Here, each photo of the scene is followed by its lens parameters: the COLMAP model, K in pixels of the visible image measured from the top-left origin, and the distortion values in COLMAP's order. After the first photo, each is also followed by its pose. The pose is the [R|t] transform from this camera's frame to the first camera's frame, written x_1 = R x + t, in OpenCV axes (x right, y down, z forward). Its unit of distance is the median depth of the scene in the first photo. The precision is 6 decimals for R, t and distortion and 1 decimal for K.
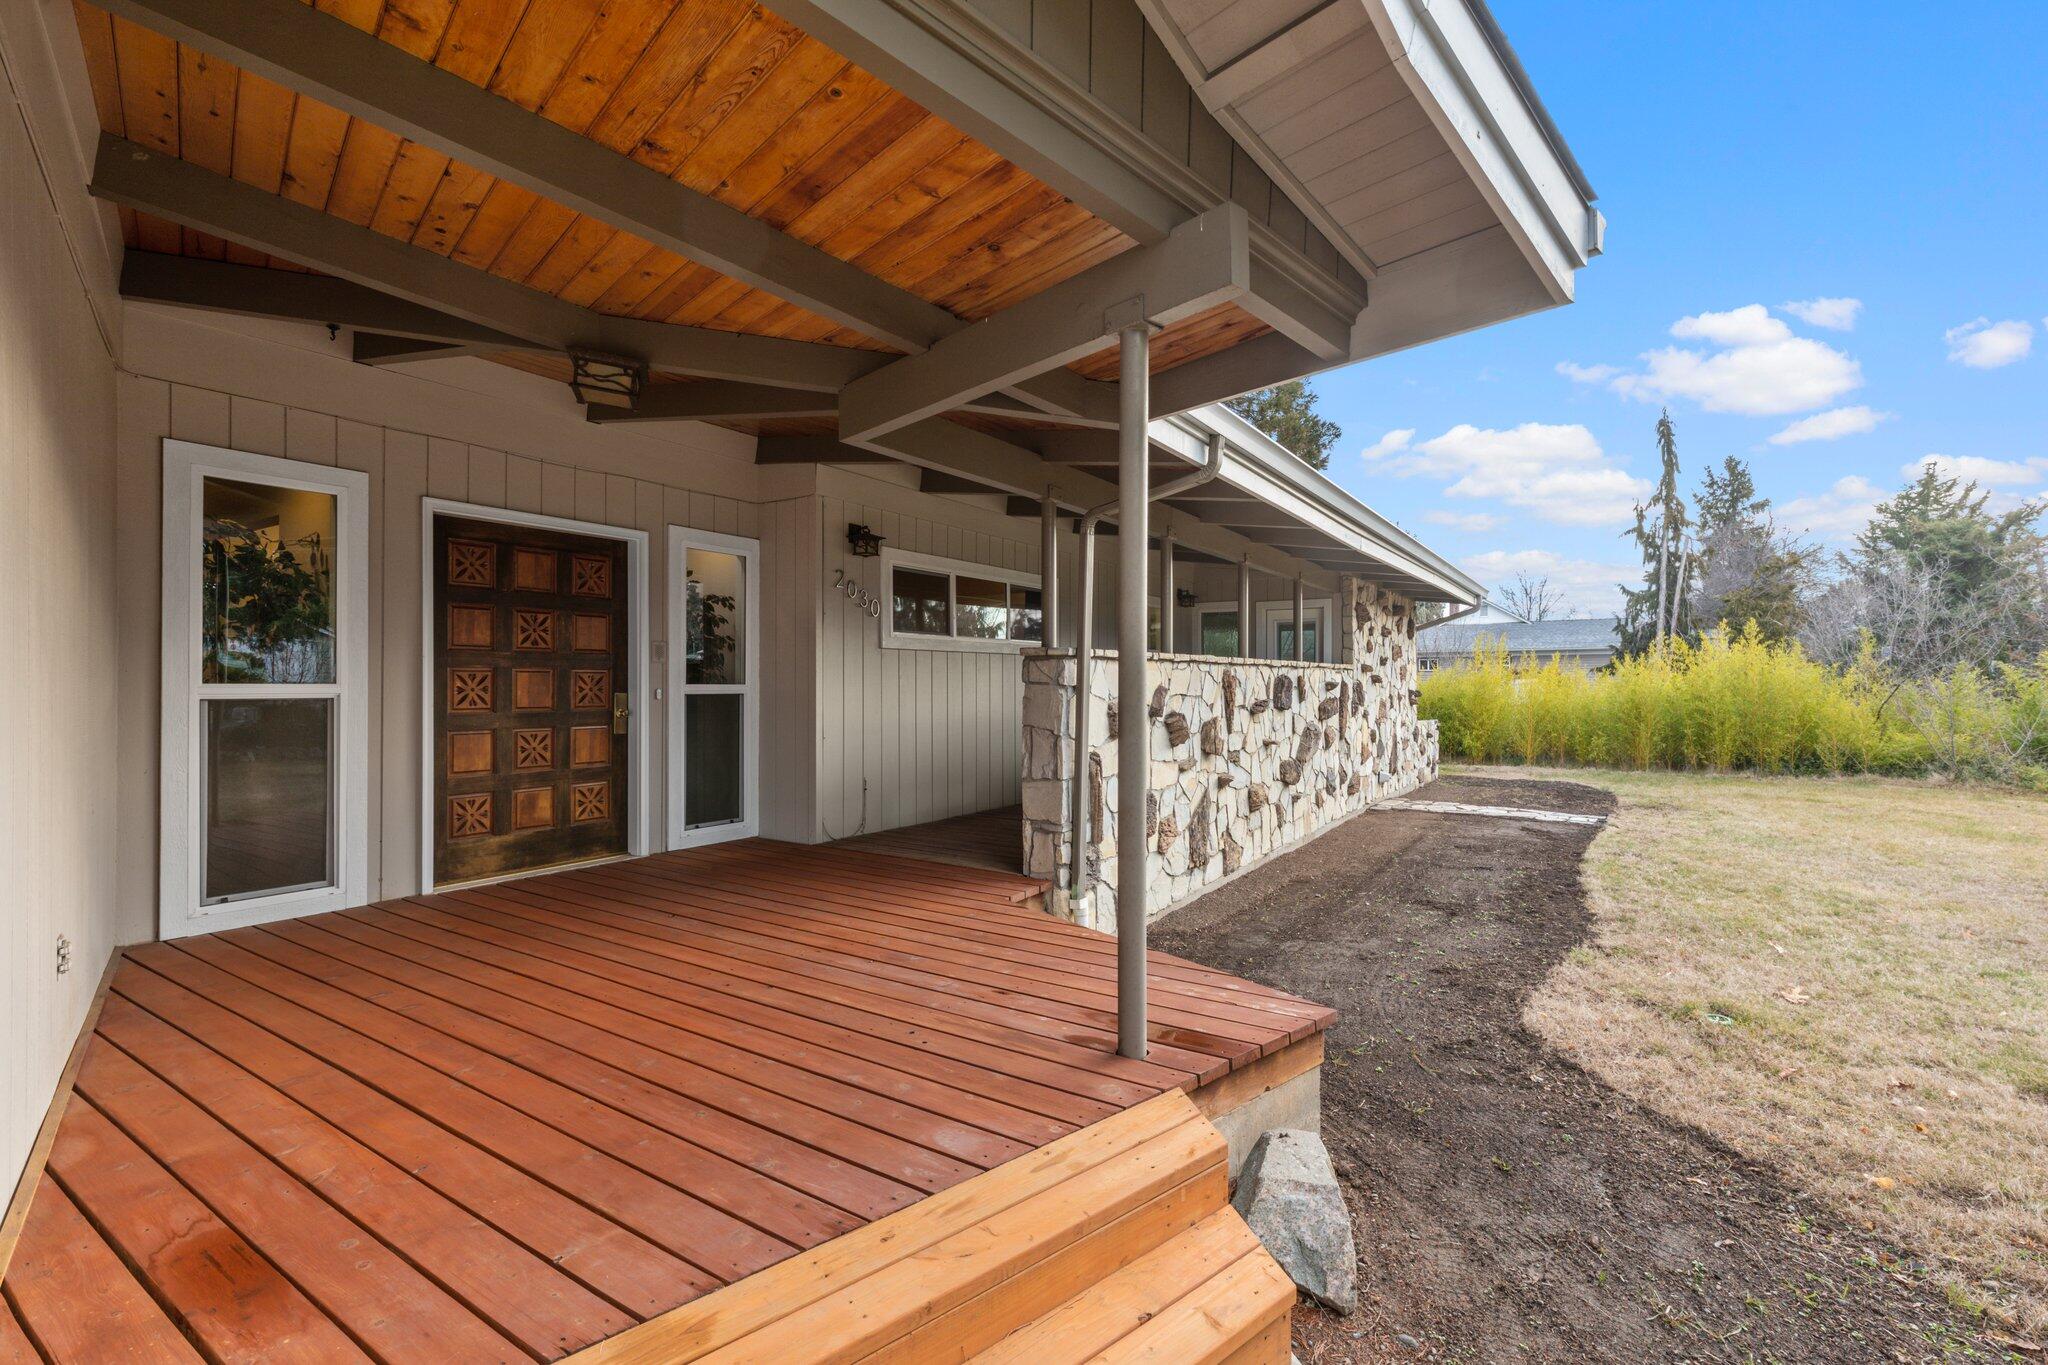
lens RADIAL K [[917.8, 0, 1023.7], [0, 917.8, 679.0], [0, 0, 1]] dist [0.003434, 0.000196]
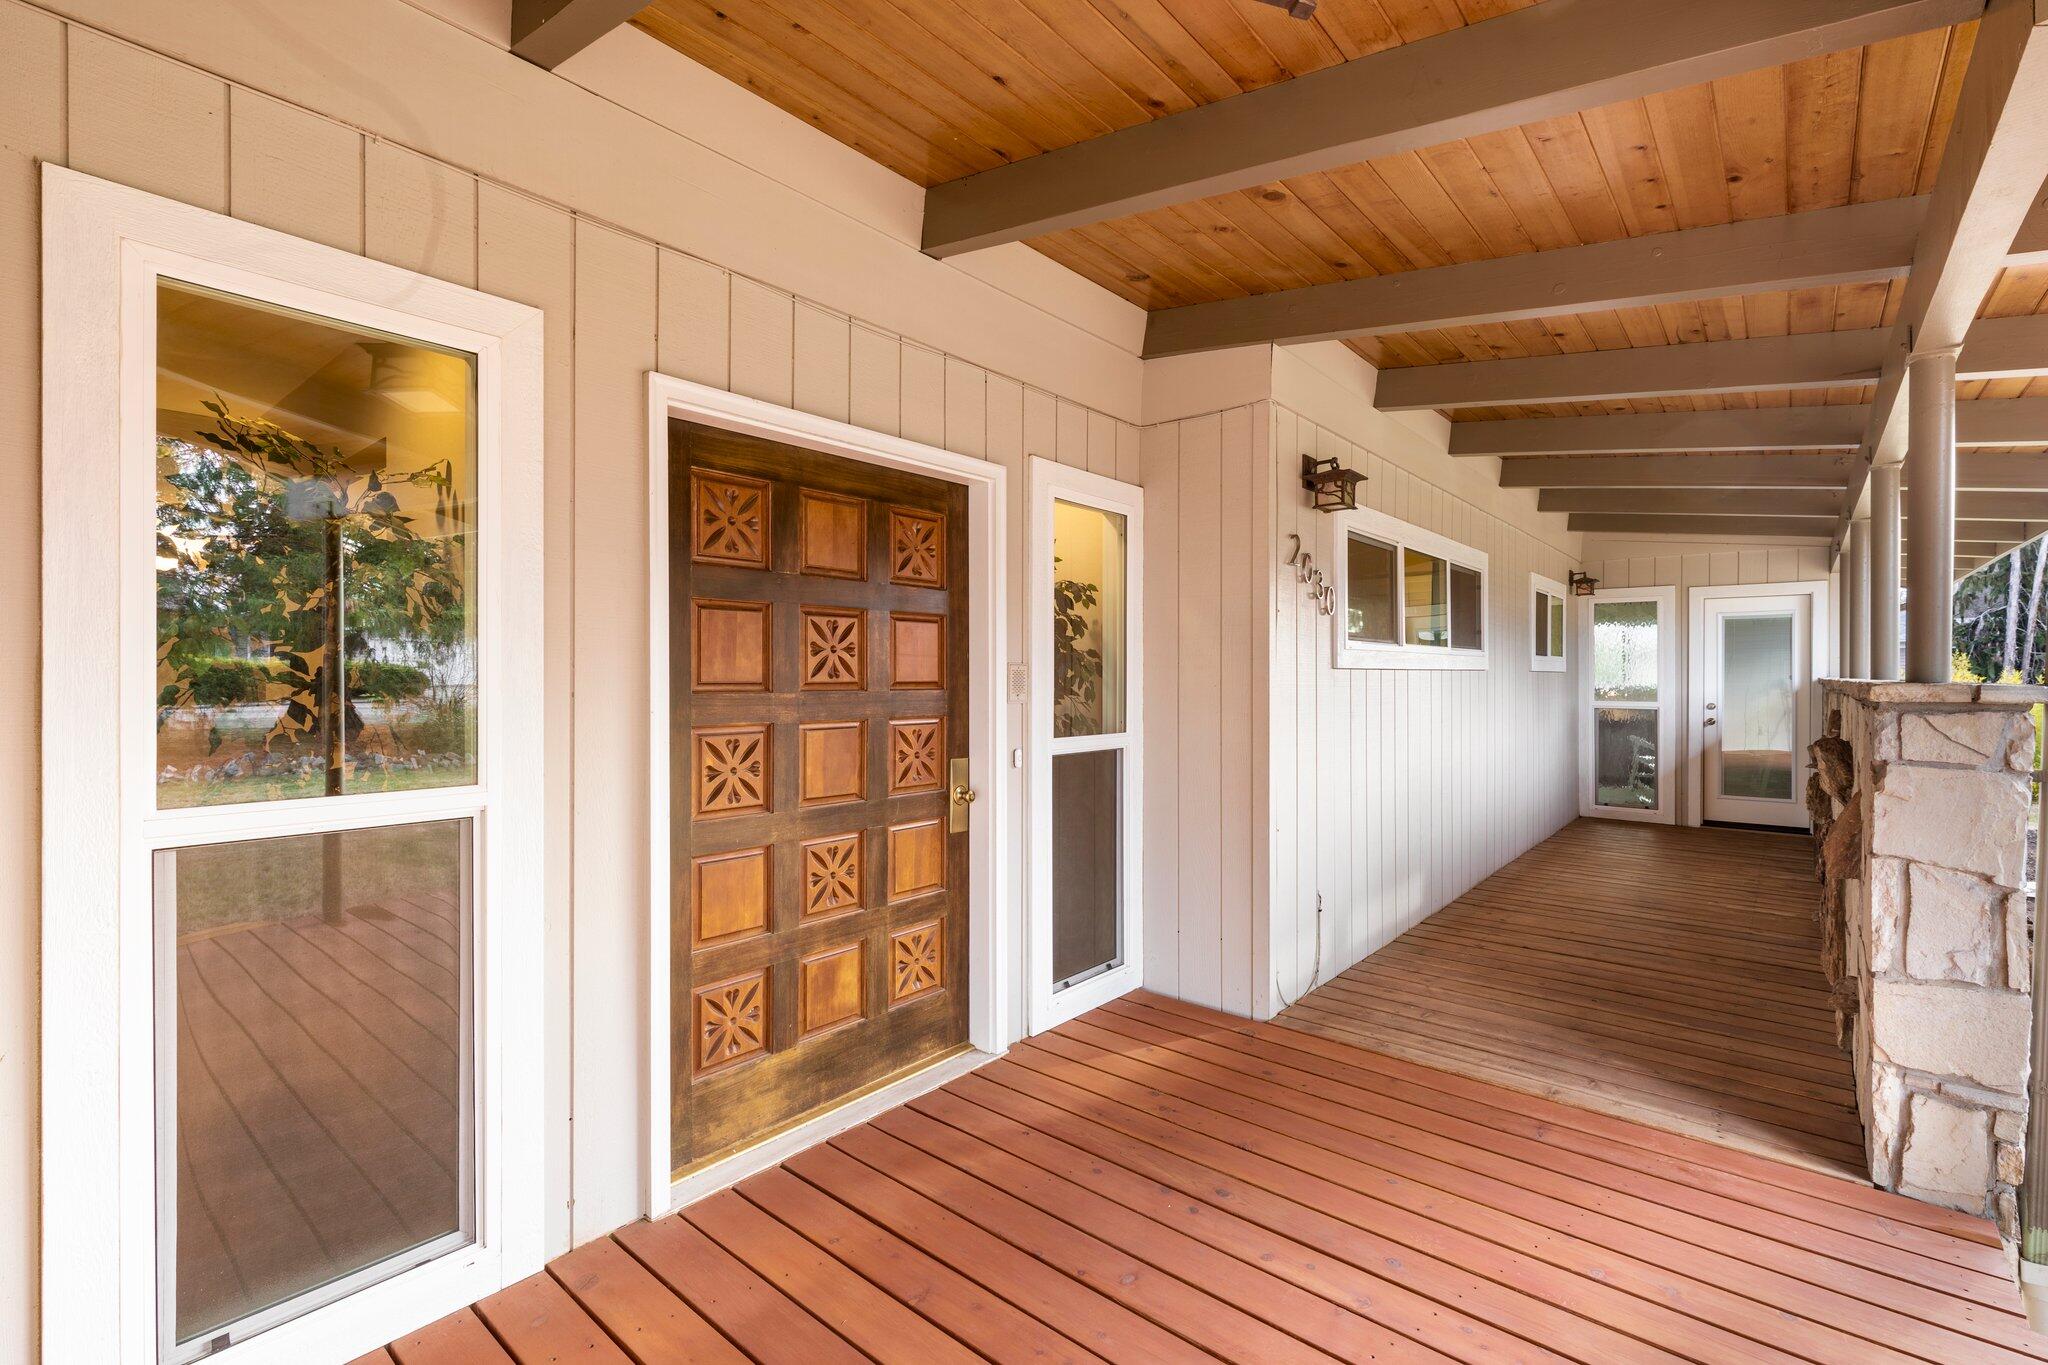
lens RADIAL K [[917.8, 0, 1023.9], [0, 917.8, 679.3], [0, 0, 1]] dist [0.003434, 0.000196]
pose [[0.991864, -0.000172, -0.127304, -0.359375], [0.000916, 0.999983, 0.005782, -0.038952], [0.127301, -0.005851, 0.991847, 0.496403]]
